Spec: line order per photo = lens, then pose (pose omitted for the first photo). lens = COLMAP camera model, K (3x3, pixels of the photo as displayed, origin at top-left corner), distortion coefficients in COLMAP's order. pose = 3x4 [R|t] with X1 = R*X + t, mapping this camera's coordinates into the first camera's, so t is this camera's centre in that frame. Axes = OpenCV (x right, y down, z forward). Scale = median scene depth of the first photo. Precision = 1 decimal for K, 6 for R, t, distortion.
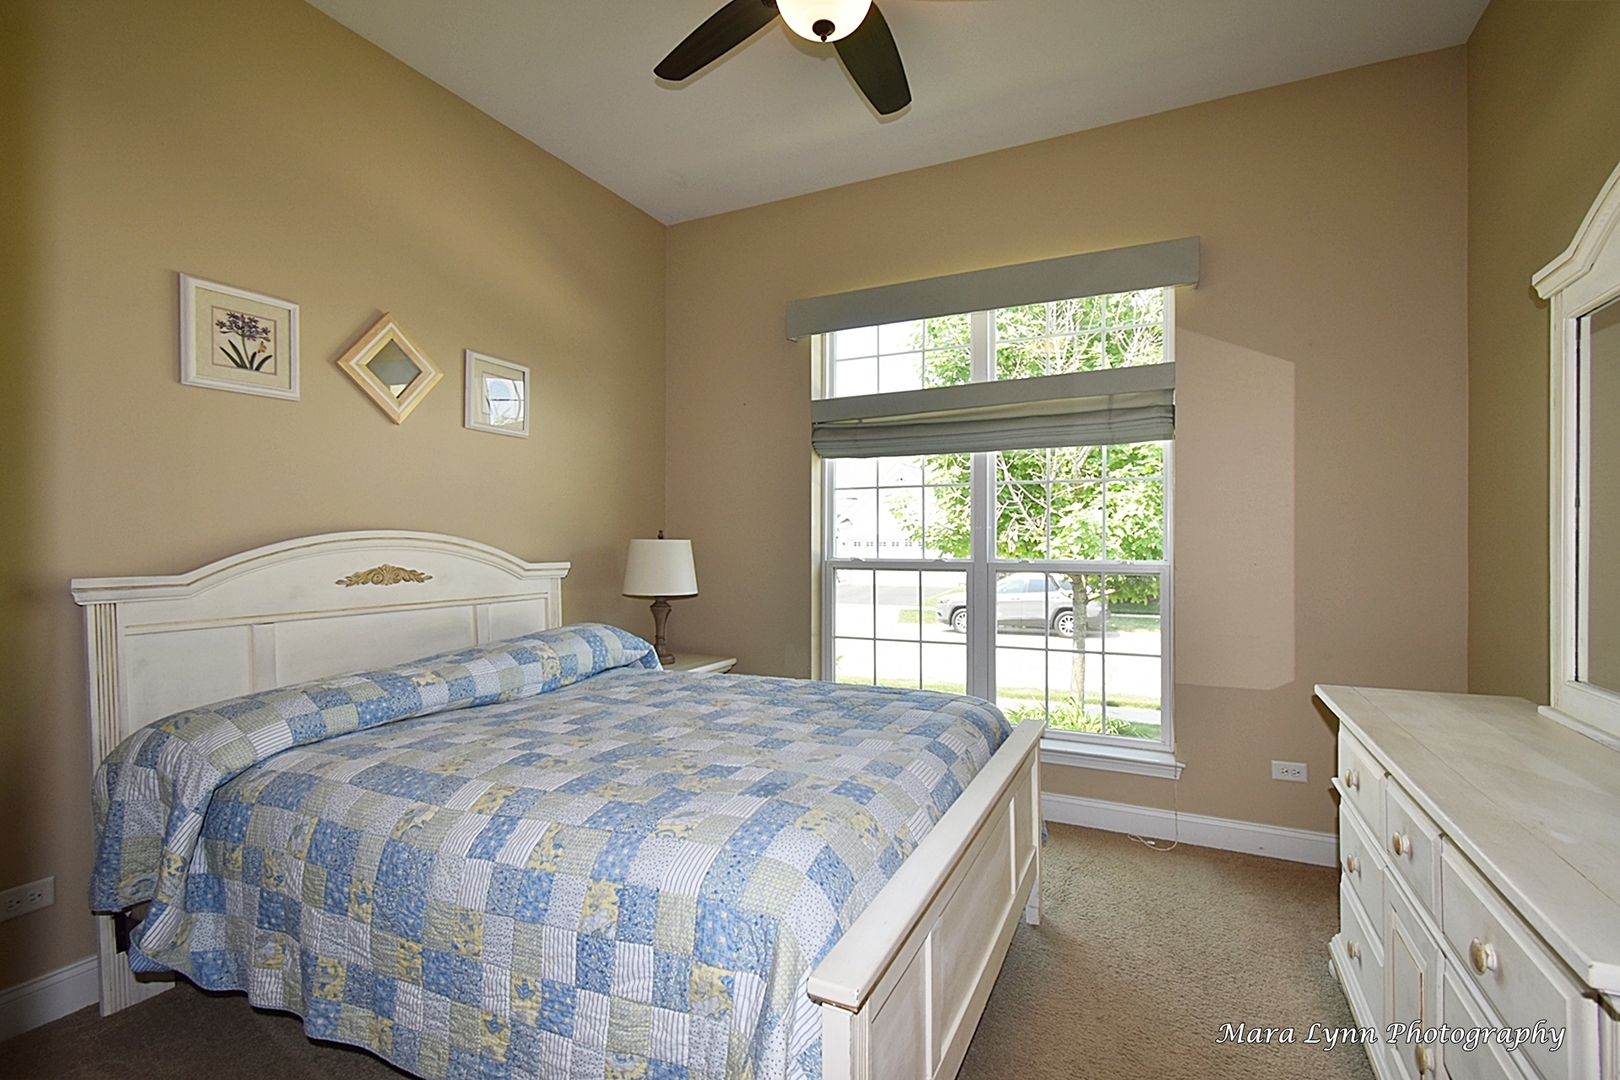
lens RADIAL K [[716.1, 0, 814.2], [0, 716.1, 540.6], [0, 0, 1]] dist [0.005148, -0.004037]
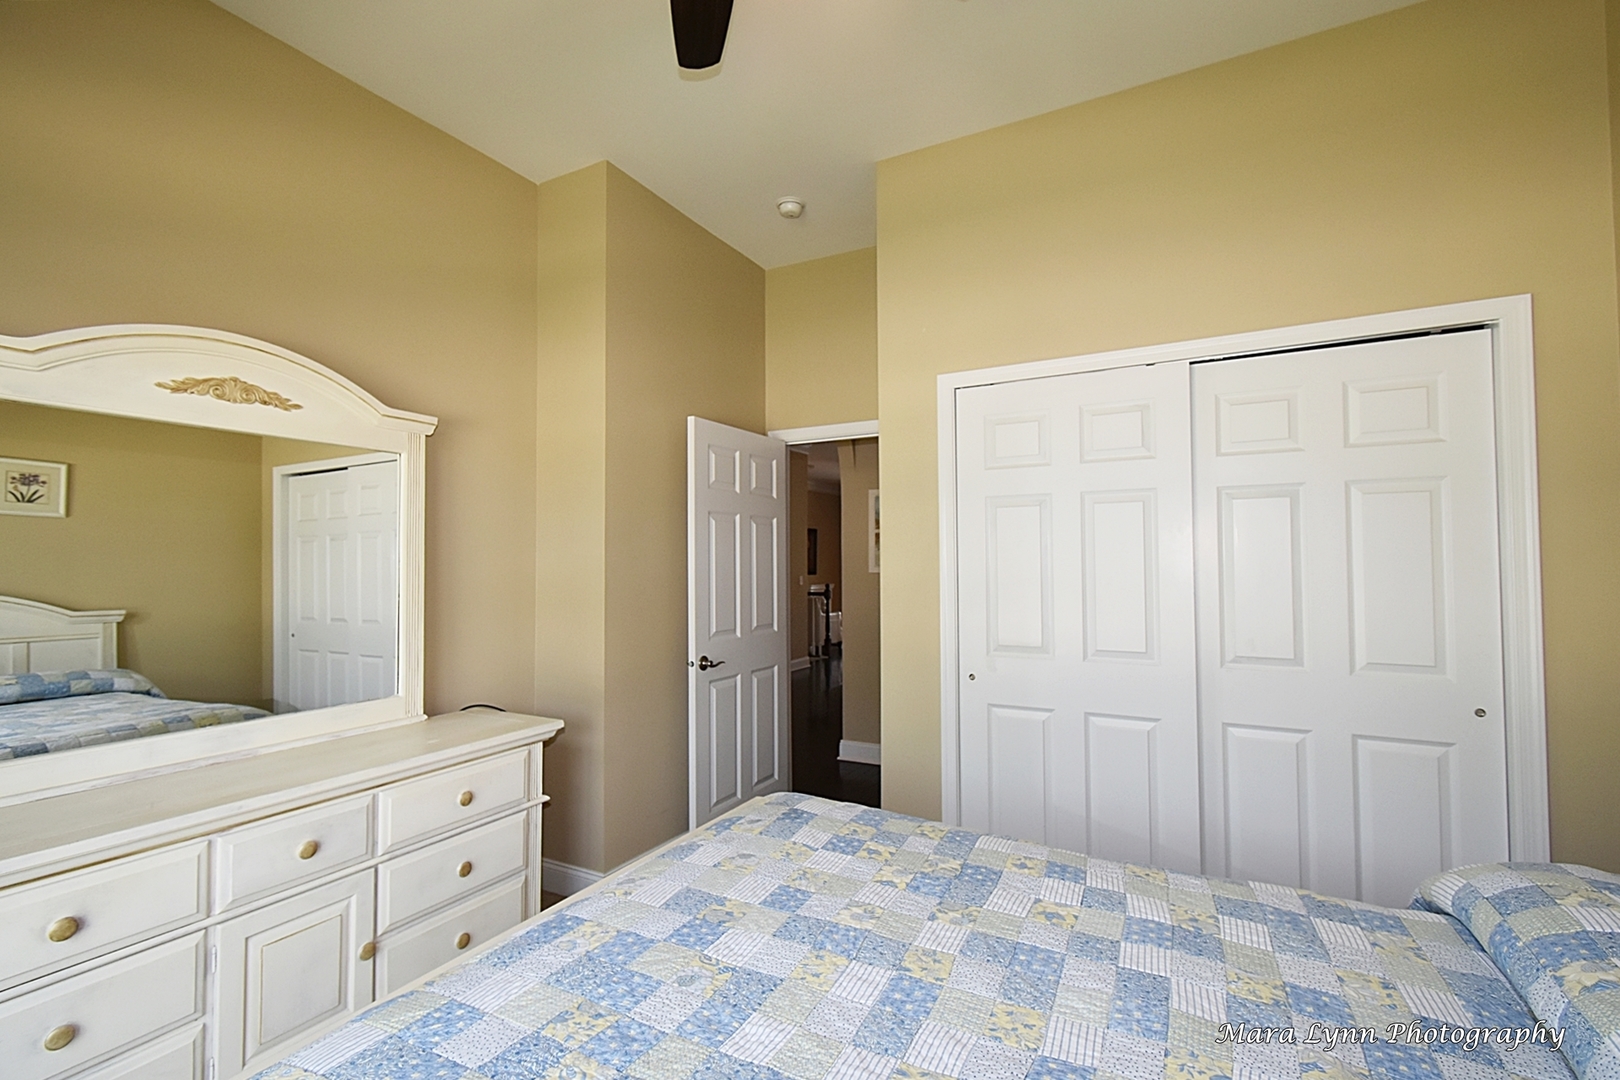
lens RADIAL K [[716.1, 0, 814.2], [0, 716.1, 540.6], [0, 0, 1]] dist [0.005148, -0.004037]
pose [[-0.999305, 0.004264, 0.037028, -0.115066], [0.003146, 0.999539, -0.030194, -0.072816], [-0.037140, -0.030056, -0.998858, 1.770062]]
